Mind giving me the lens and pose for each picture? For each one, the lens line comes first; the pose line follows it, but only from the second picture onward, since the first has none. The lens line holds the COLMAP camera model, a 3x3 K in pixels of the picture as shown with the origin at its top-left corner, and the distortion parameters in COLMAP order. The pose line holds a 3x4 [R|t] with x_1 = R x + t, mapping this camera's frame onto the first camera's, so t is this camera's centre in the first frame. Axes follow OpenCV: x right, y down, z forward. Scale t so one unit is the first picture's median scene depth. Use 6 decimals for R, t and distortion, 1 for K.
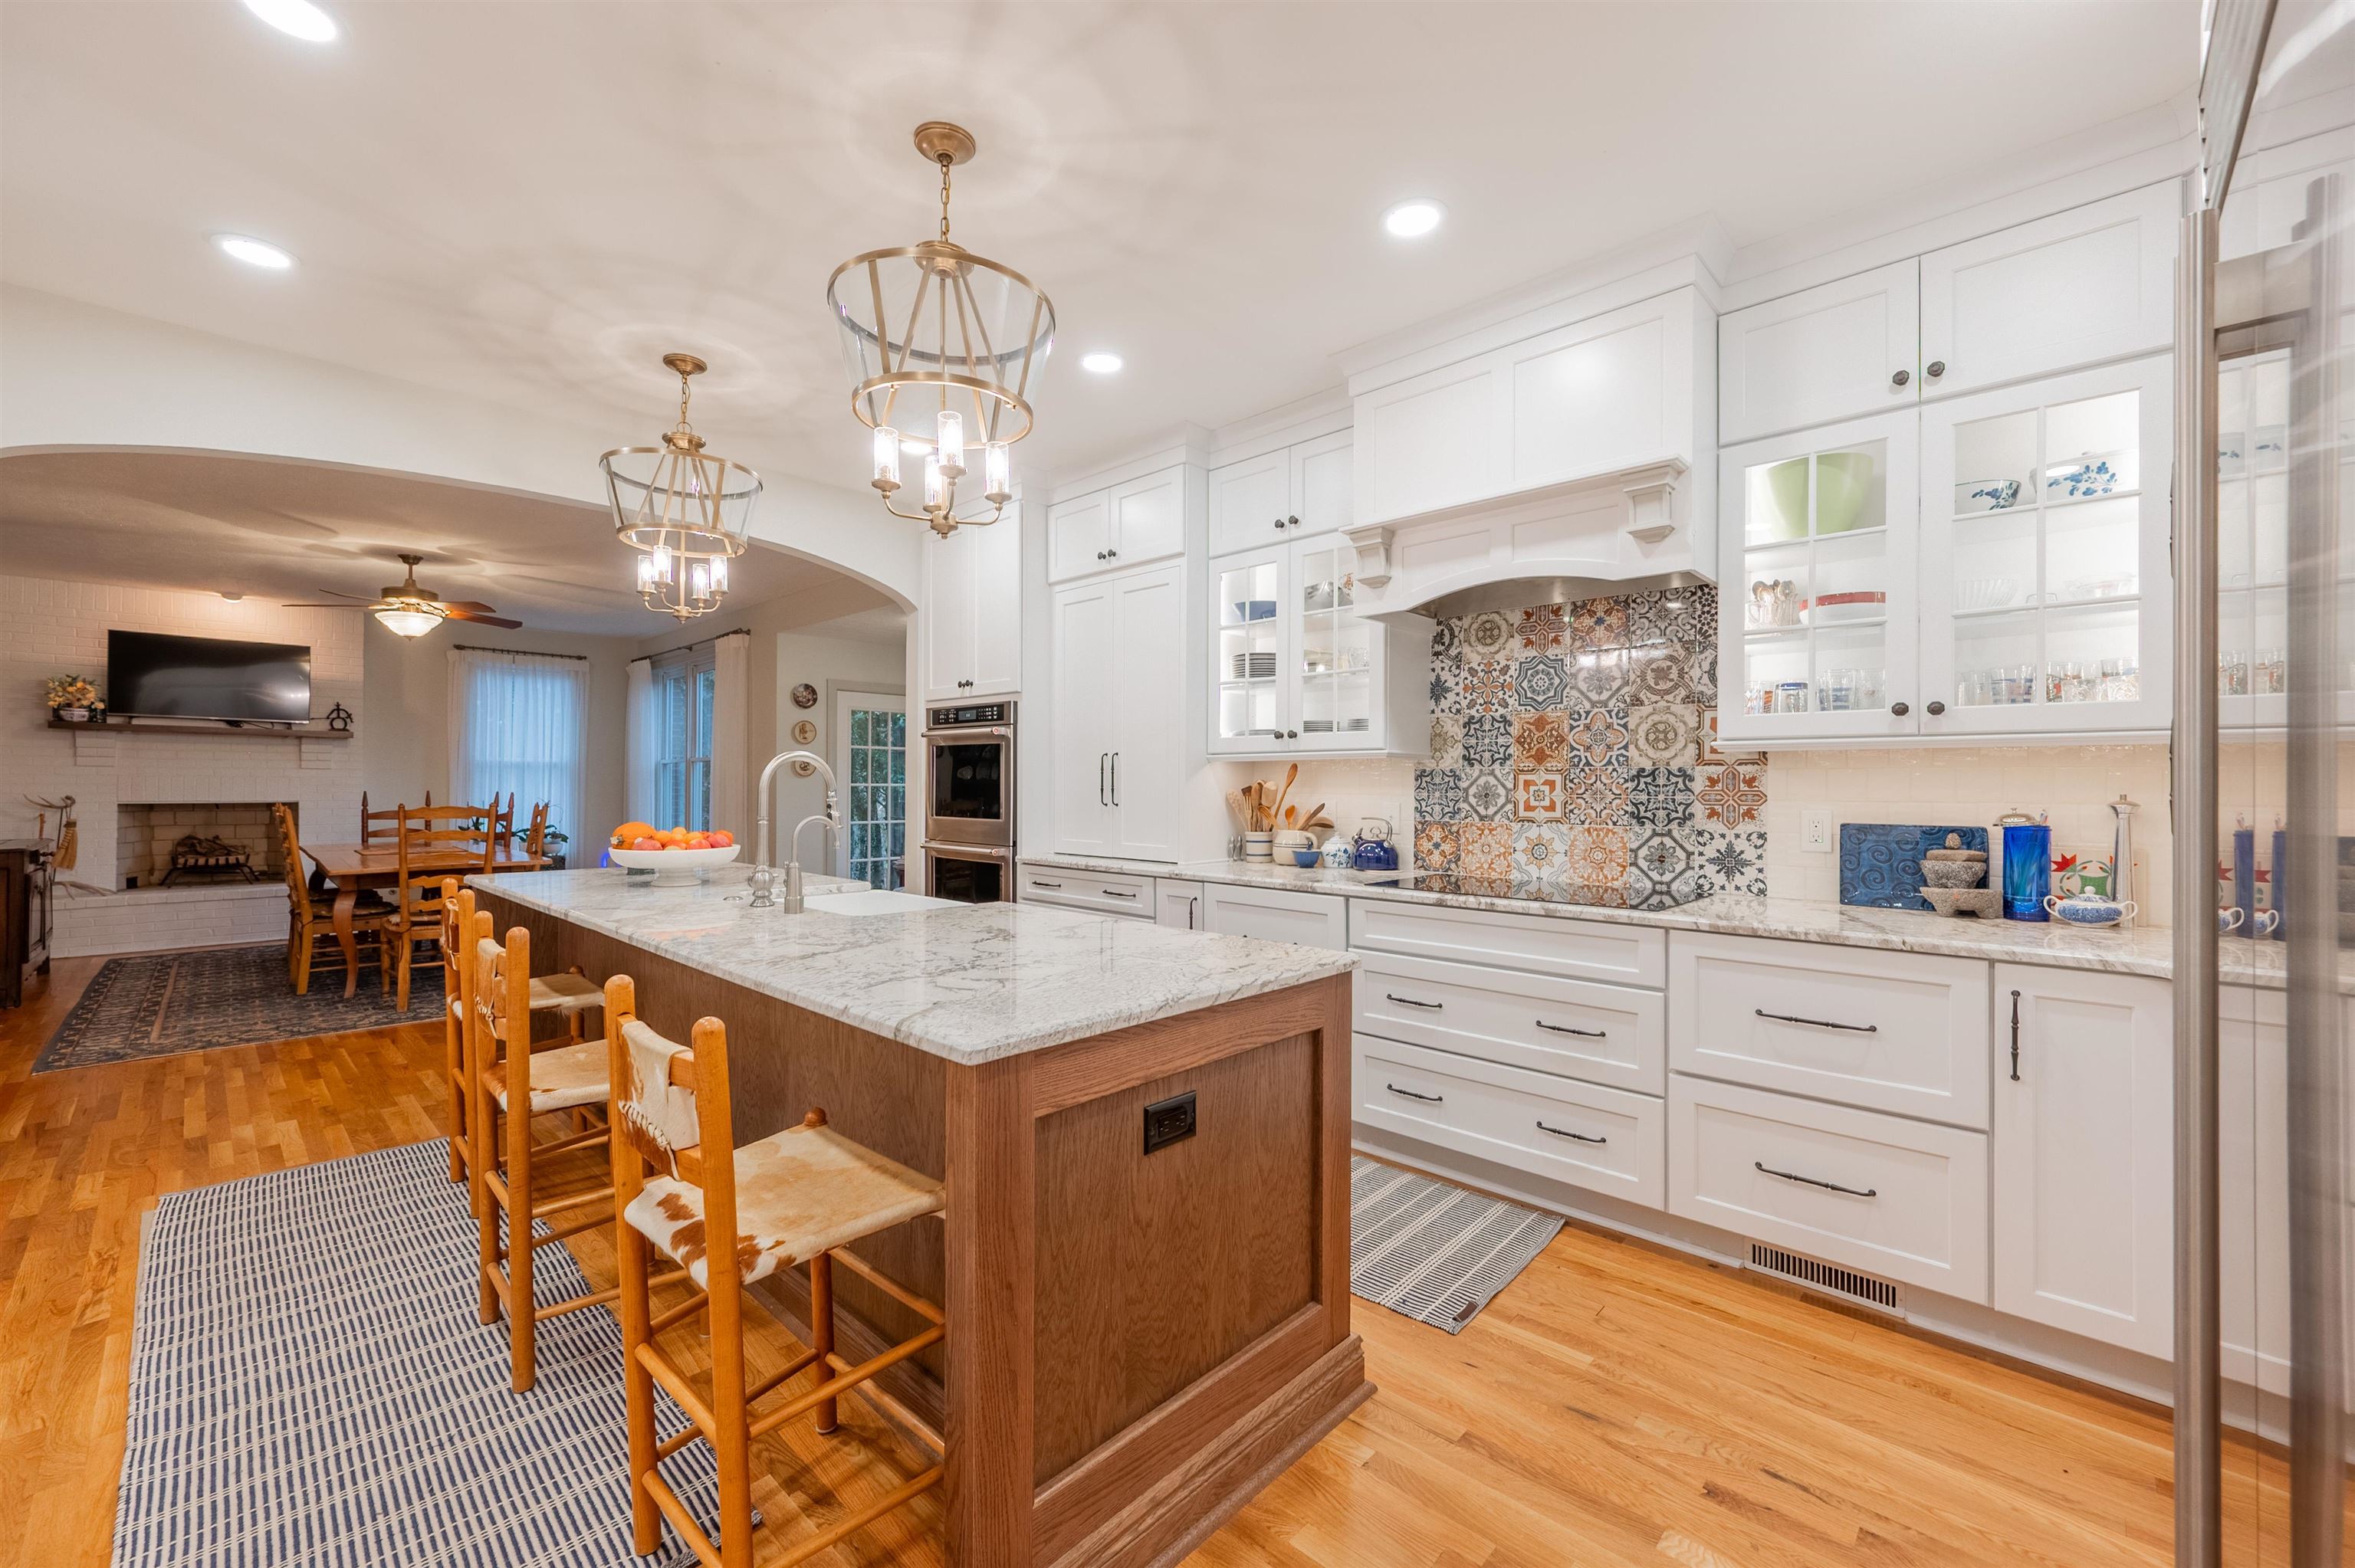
lens RADIAL K [[949.0, 0, 1181.3], [0, 949.0, 786.1], [0, 0, 1]] dist [-0.000138, 0.000633]
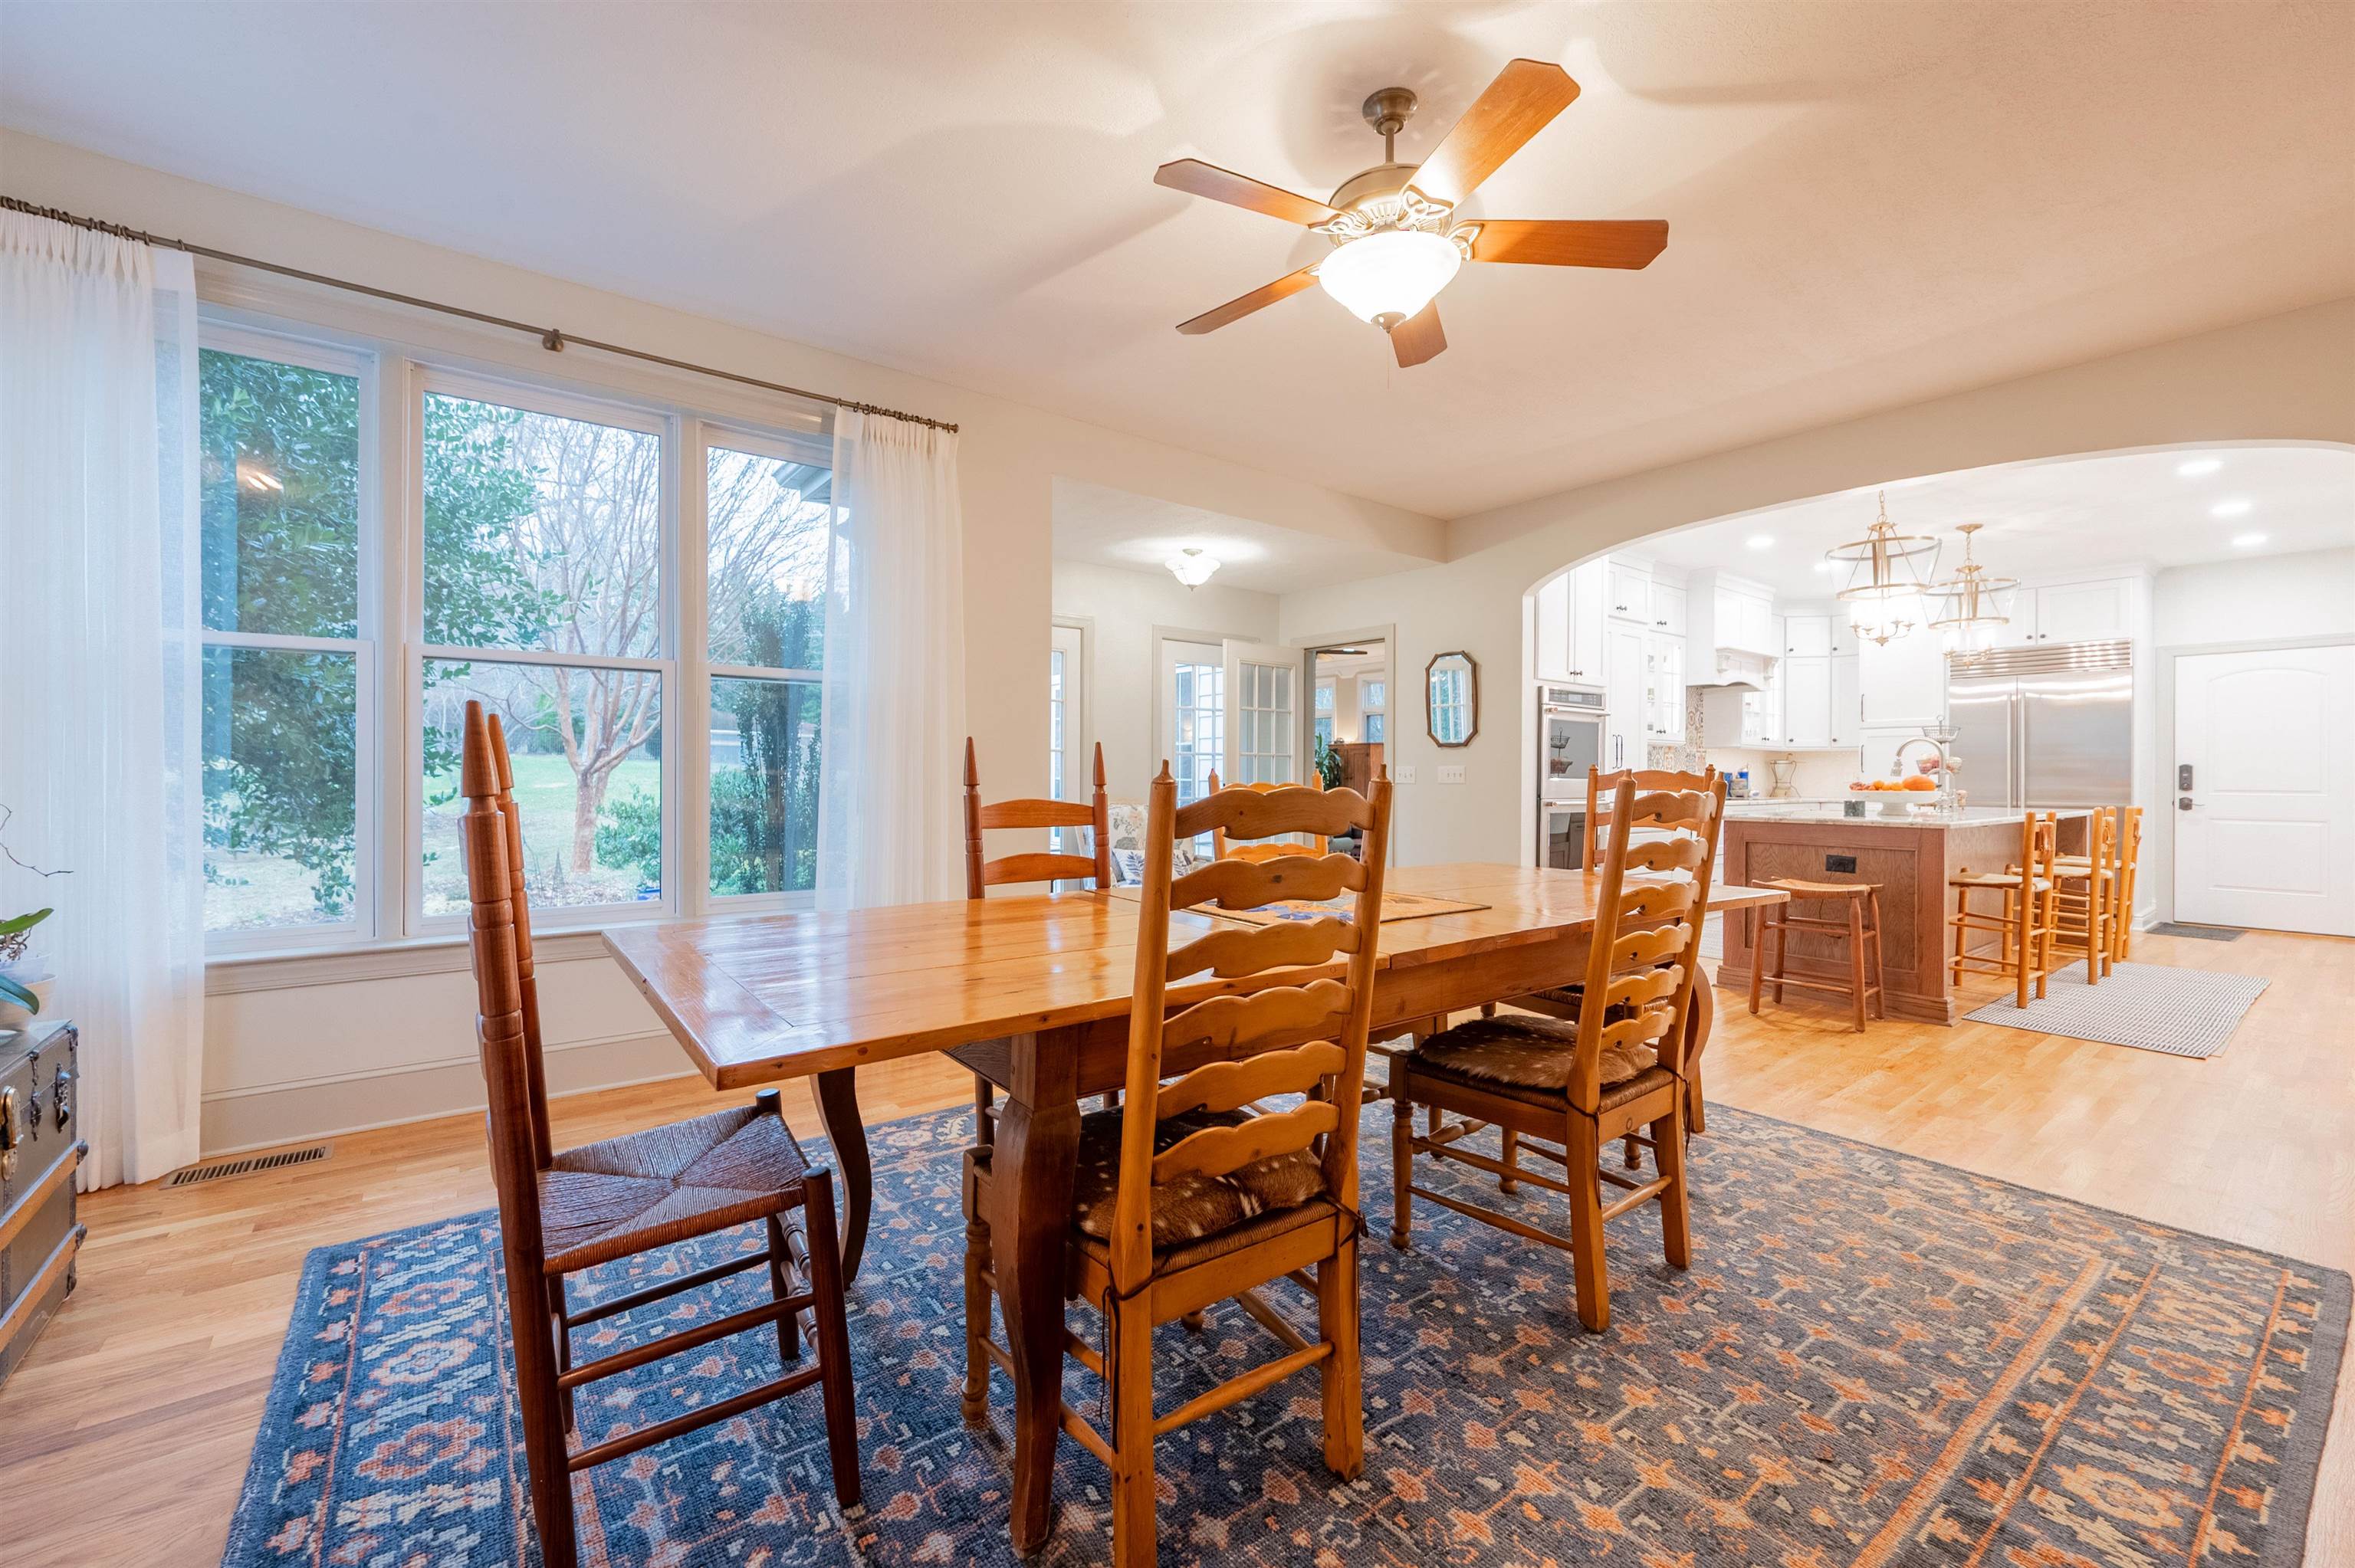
lens RADIAL K [[949.0, 0, 1182.0], [0, 949.0, 778.9], [0, 0, 1]] dist [-0.000138, 0.000633]
pose [[0.143666, -0.008128, 0.989593, -2.086638], [-0.006513, 0.999937, 0.009159, 0.033525], [-0.989605, -0.007761, 0.143604, 1.794453]]
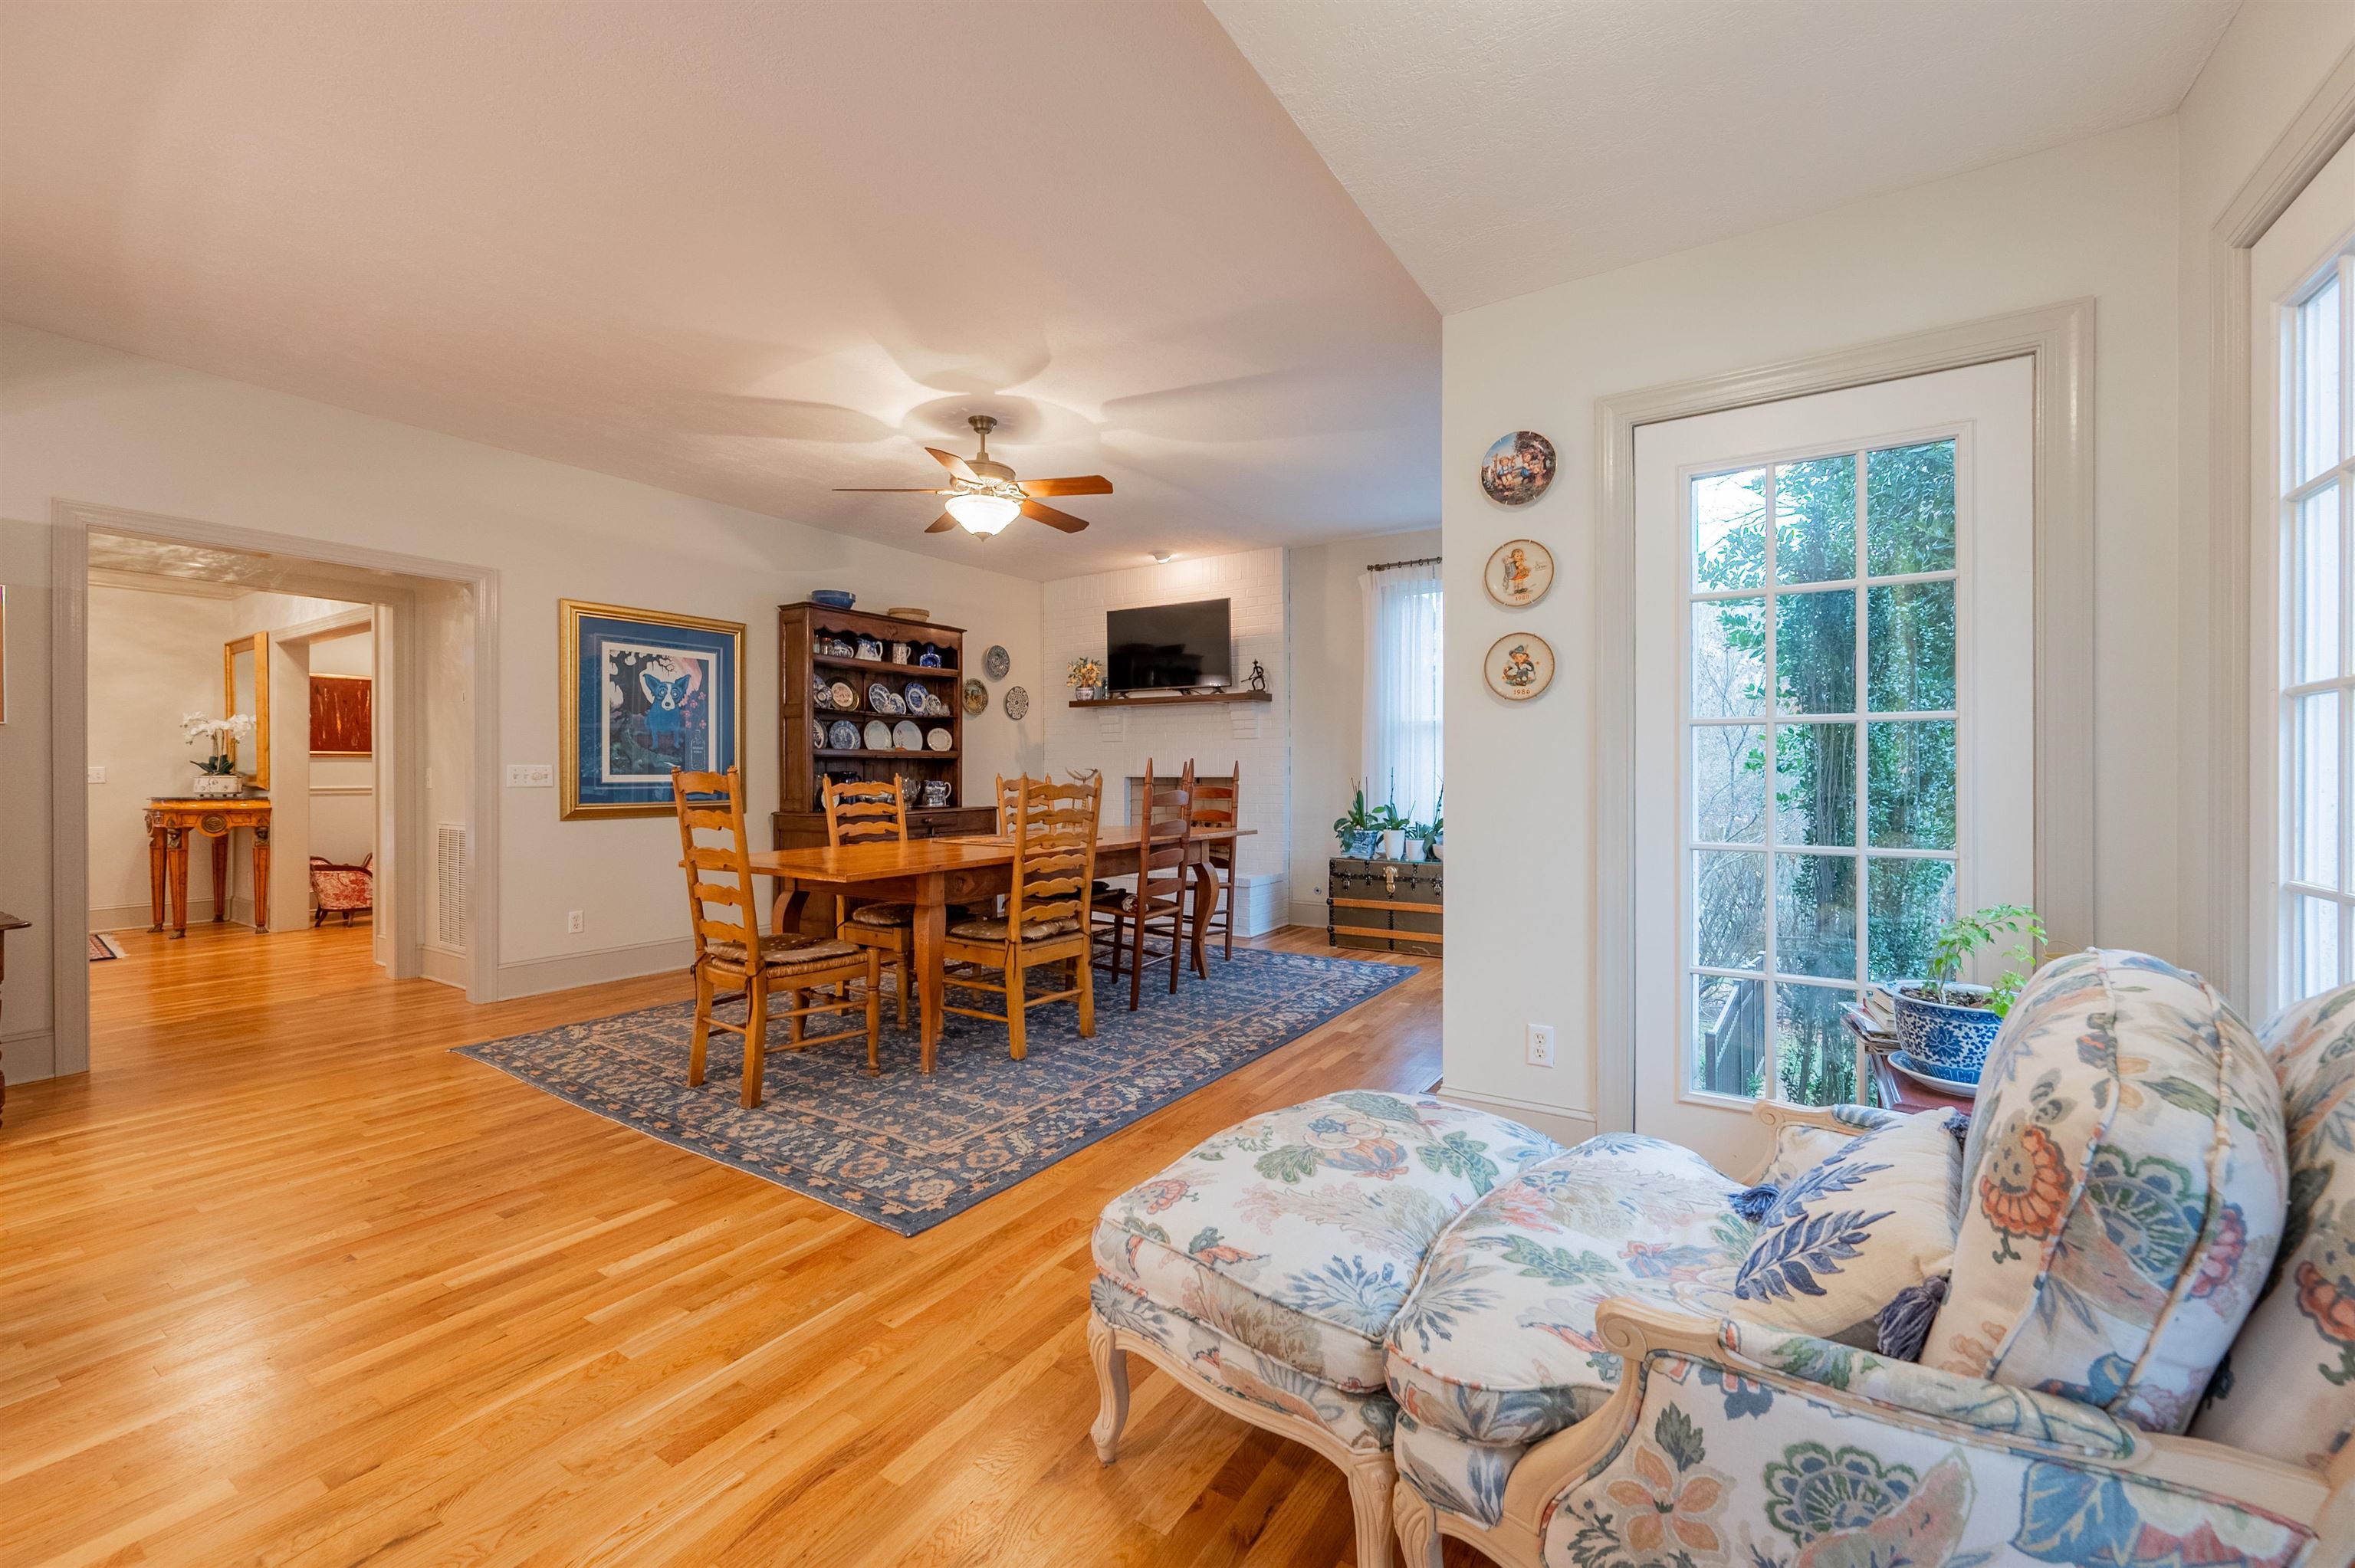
lens RADIAL K [[949.0, 0, 1176.6], [0, 949.0, 774.8], [0, 0, 1]] dist [-0.000138, 0.000633]
pose [[0.176567, -0.002423, -0.984286, -0.169477], [0.003090, 0.999993, -0.001908, 0.036635], [0.984284, -0.002705, 0.176574, 1.776456]]
